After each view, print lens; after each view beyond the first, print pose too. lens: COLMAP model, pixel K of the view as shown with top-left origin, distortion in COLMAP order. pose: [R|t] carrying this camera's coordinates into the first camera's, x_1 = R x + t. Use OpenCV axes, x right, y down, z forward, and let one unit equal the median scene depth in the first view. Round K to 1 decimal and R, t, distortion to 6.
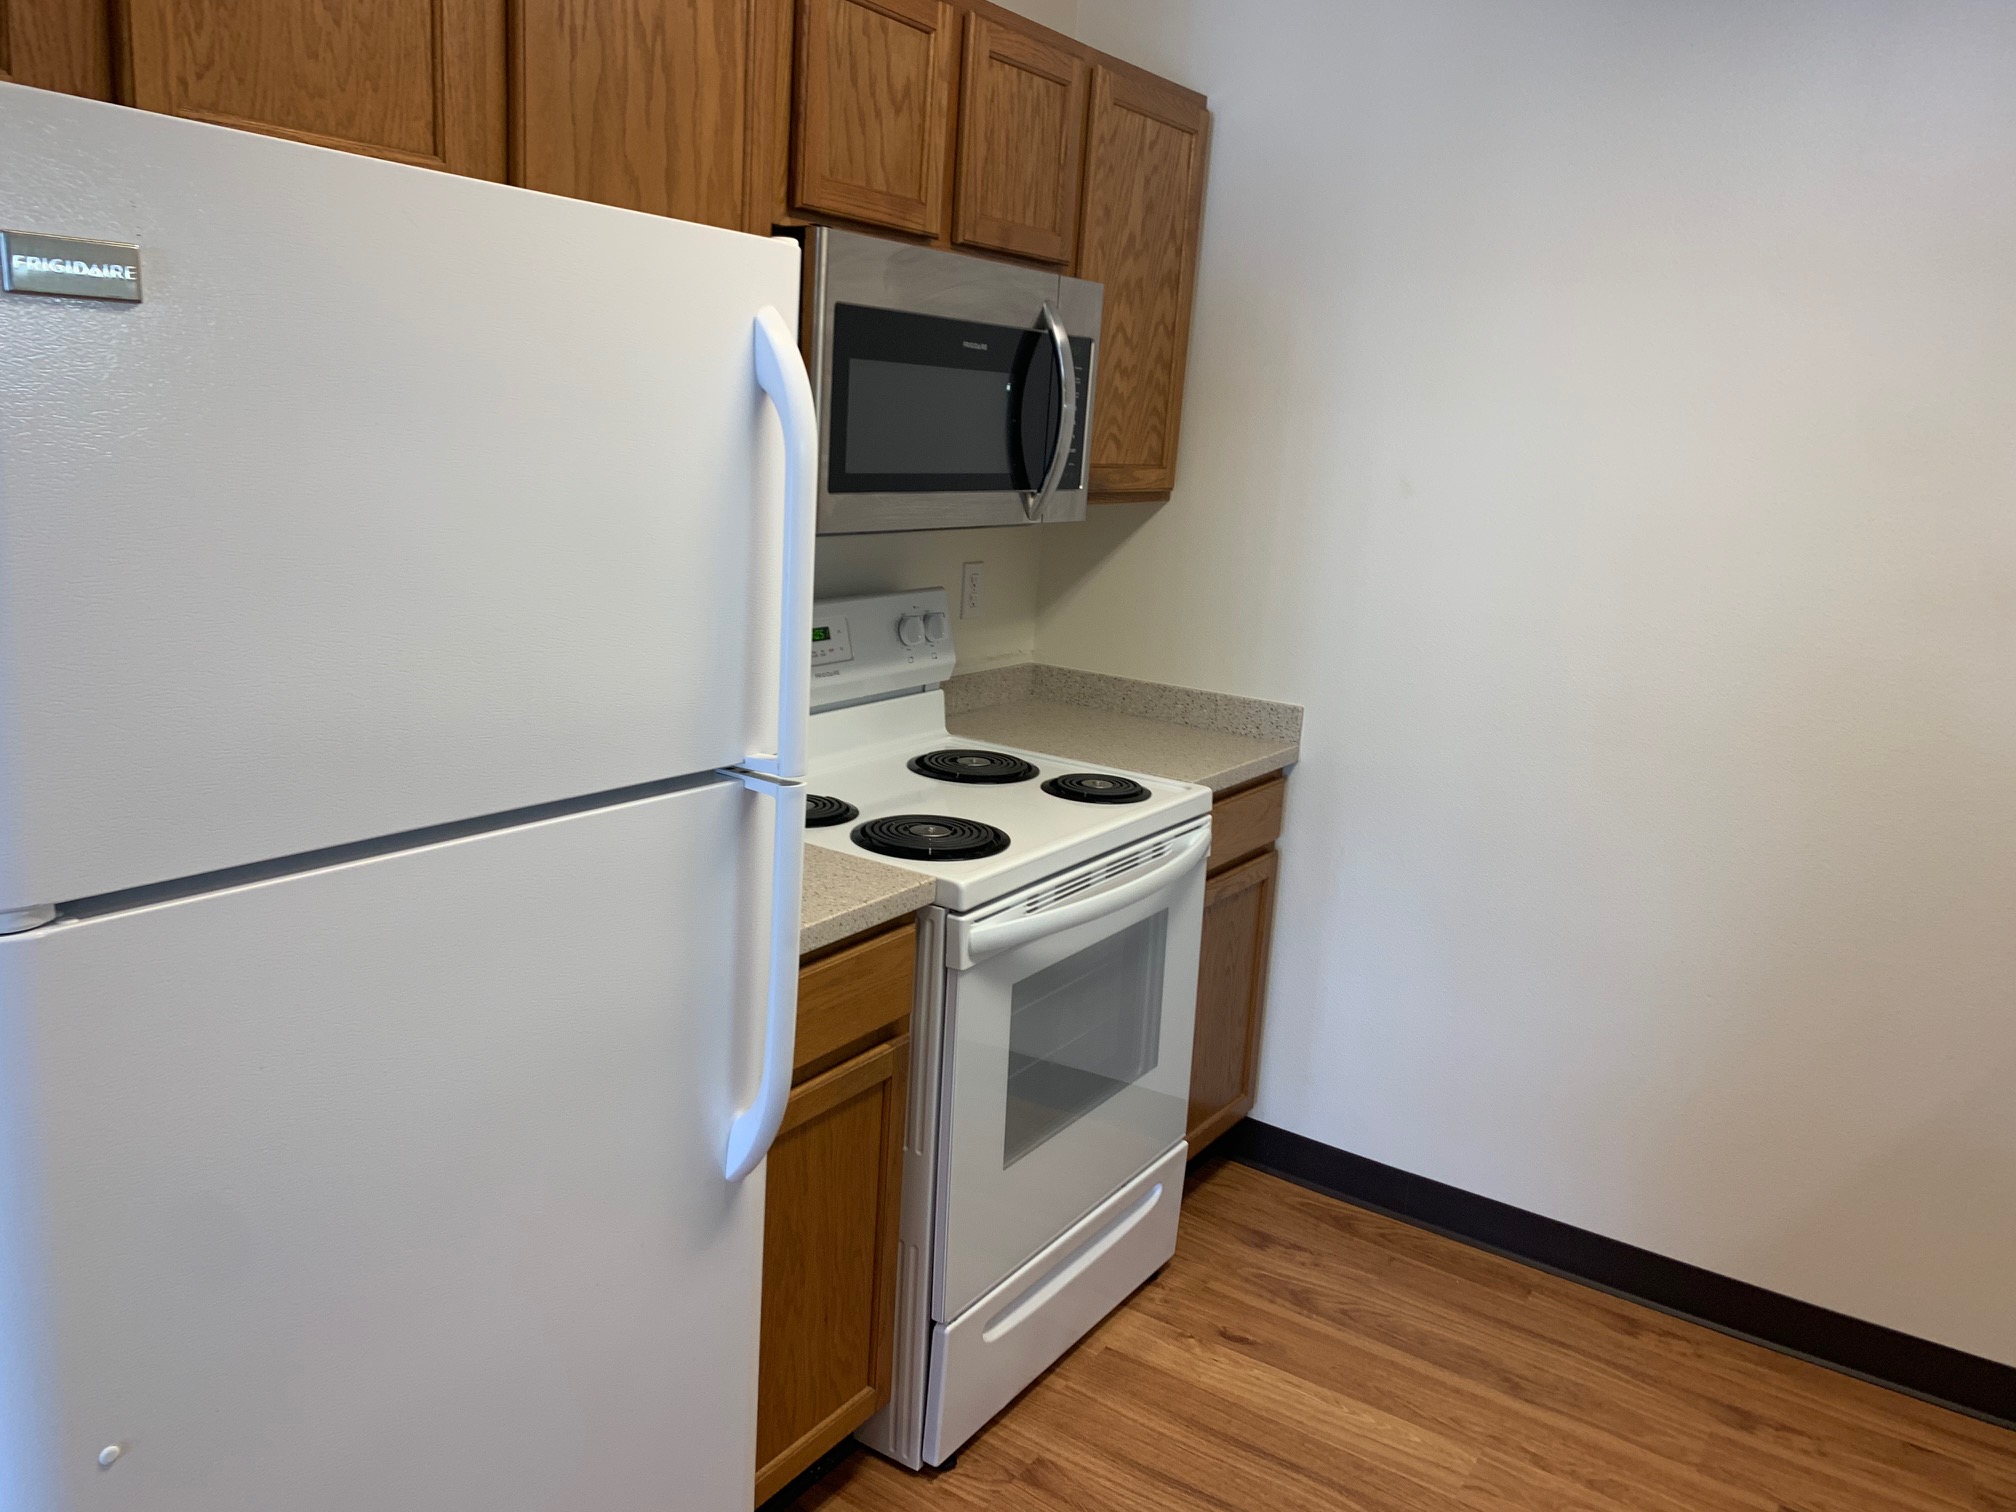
lens RADIAL K [[1523.5, 0, 1002.3], [0, 1523.5, 800.3], [0, 0, 1]] dist [0.003718, -0.000945]
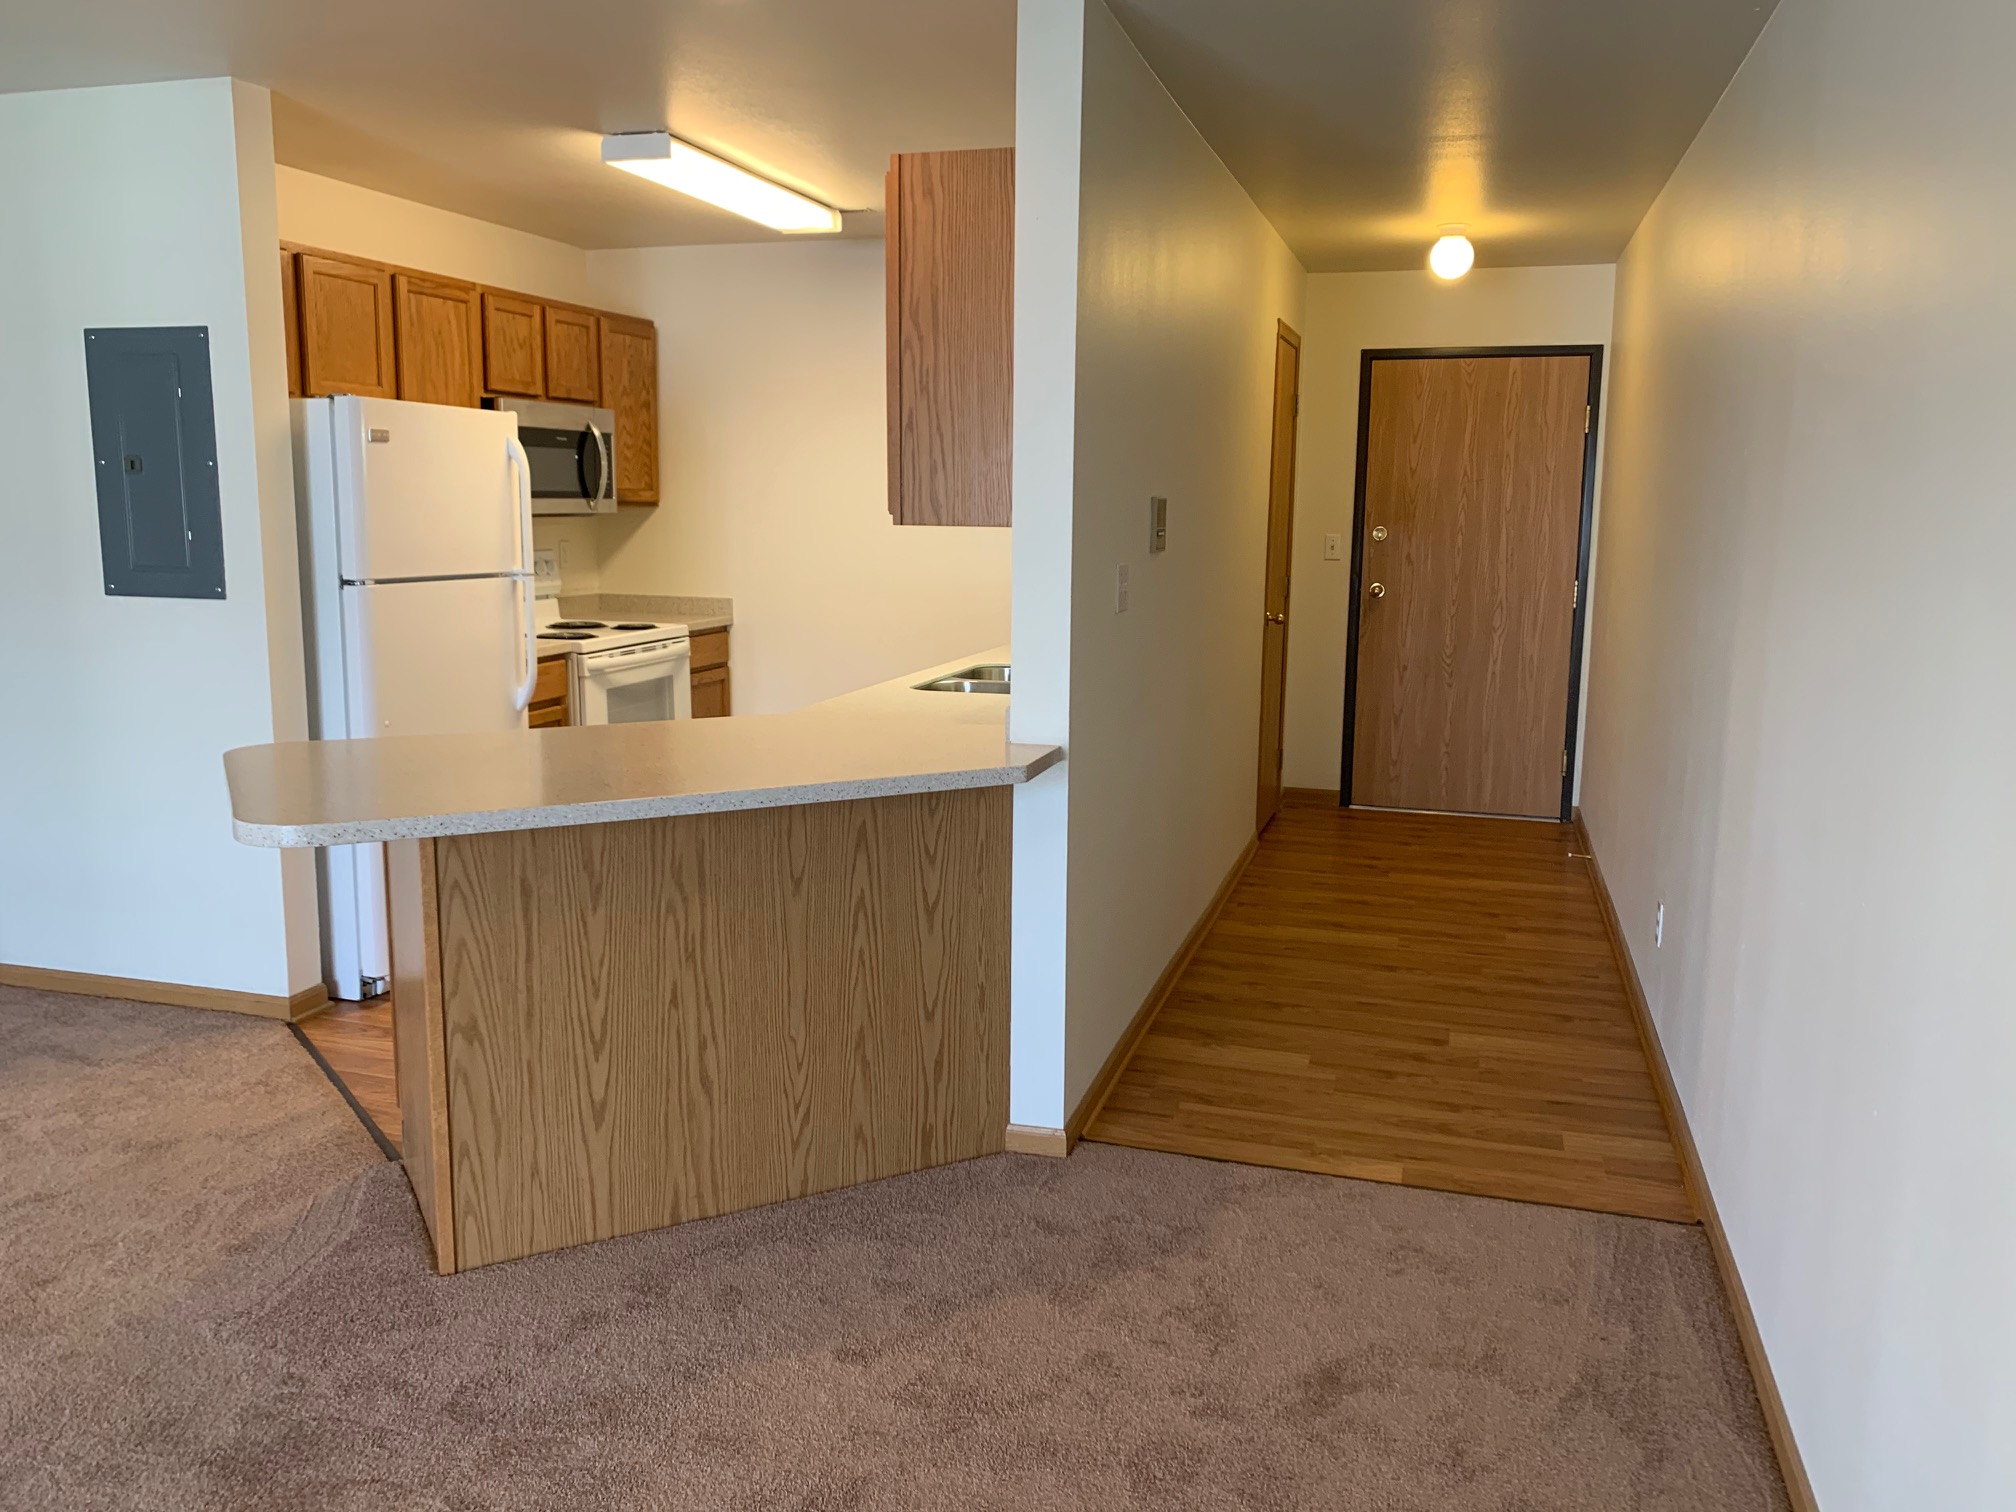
lens RADIAL K [[1529.3, 0, 989.0], [0, 1529.3, 750.3], [0, 0, 1]] dist [0.103279, -0.182706]
pose [[0.958021, -0.098334, 0.269305, -0.068976], [0.118762, 0.991072, -0.060600, 0.379633], [-0.260942, 0.090039, 0.961146, -1.342312]]
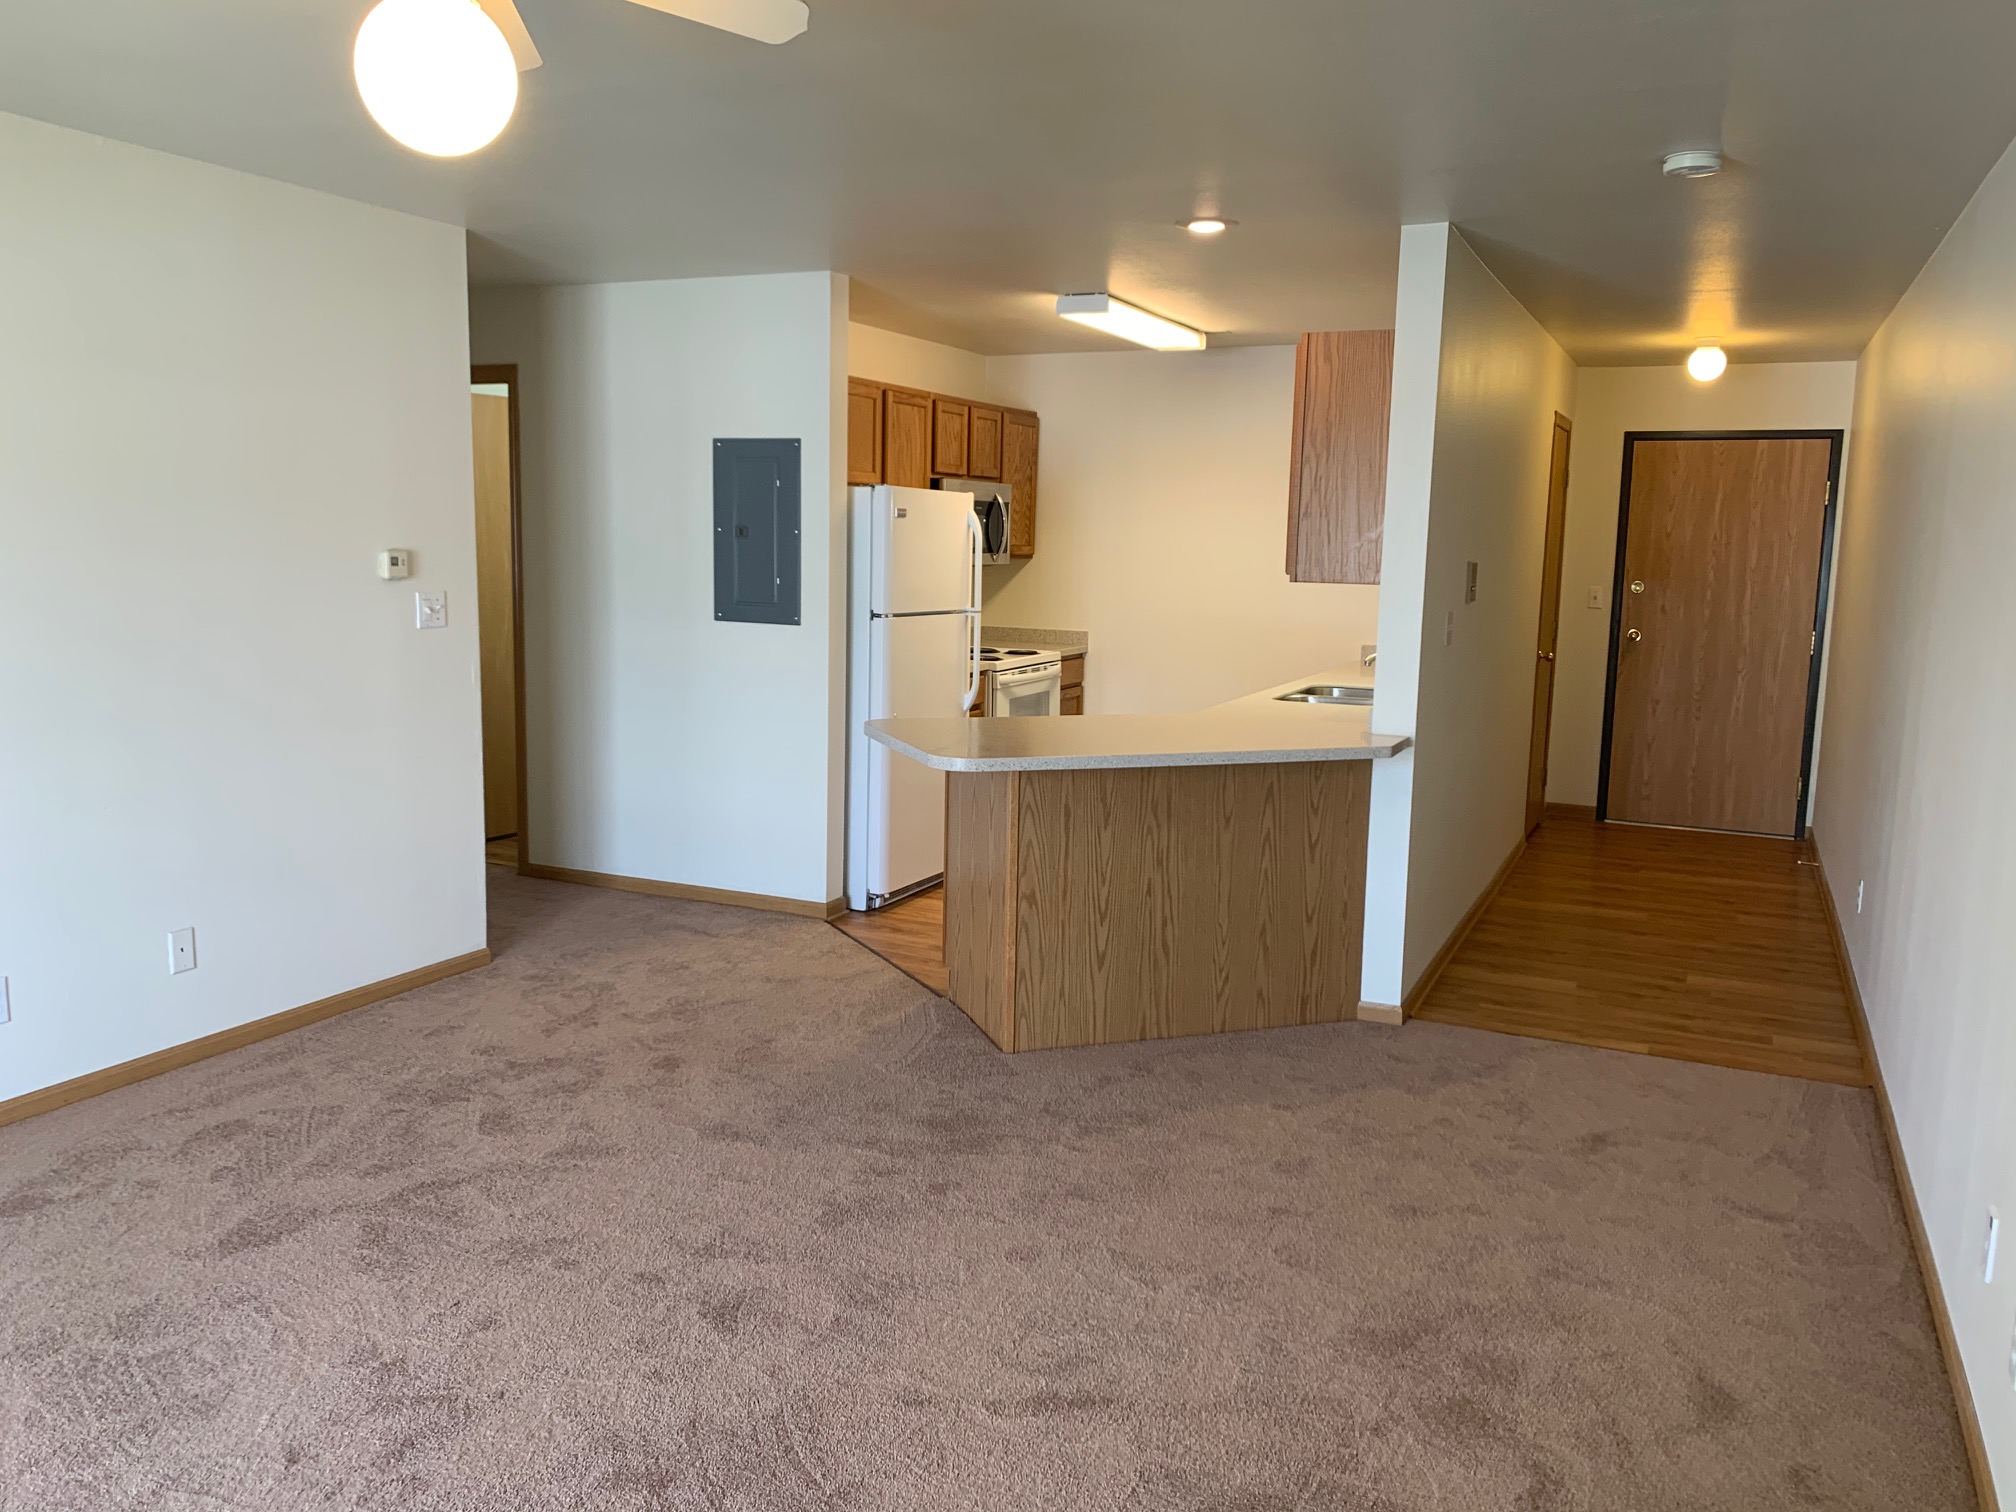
lens RADIAL K [[1529.3, 0, 989.0], [0, 1529.3, 750.3], [0, 0, 1]] dist [0.103279, -0.182706]
pose [[0.989006, -0.059969, 0.135170, -0.411882], [0.073588, 0.992450, -0.098123, 0.465403], [-0.128265, 0.106991, 0.985952, -1.883253]]
